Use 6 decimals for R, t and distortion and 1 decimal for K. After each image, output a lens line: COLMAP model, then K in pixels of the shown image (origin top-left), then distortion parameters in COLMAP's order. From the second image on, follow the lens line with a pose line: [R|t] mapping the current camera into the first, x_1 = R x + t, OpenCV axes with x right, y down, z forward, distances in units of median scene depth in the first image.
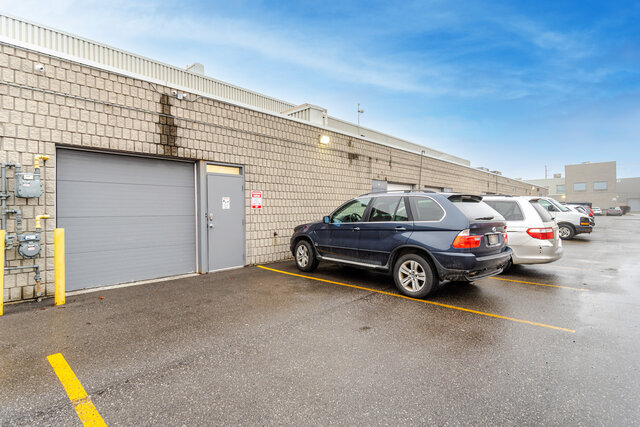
lens RADIAL K [[320.4, 0, 320.0], [0, 320.4, 213.5], [0, 0, 1]] dist [0.001268, 0.000182]
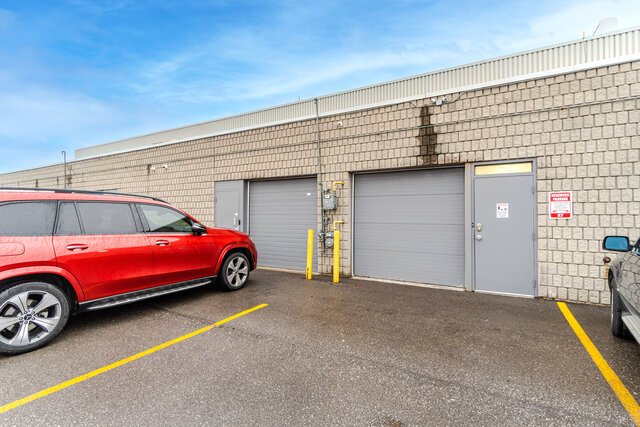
lens RADIAL K [[306.3, 0, 320.0], [0, 306.3, 218.8], [0, 0, 1]] dist [-0.000695, -0.000175]
pose [[0.232738, 0.011261, -0.972474, 0.386748], [-0.017270, 0.999823, 0.007444, -0.011638], [0.972386, 0.015062, 0.232891, 0.435548]]
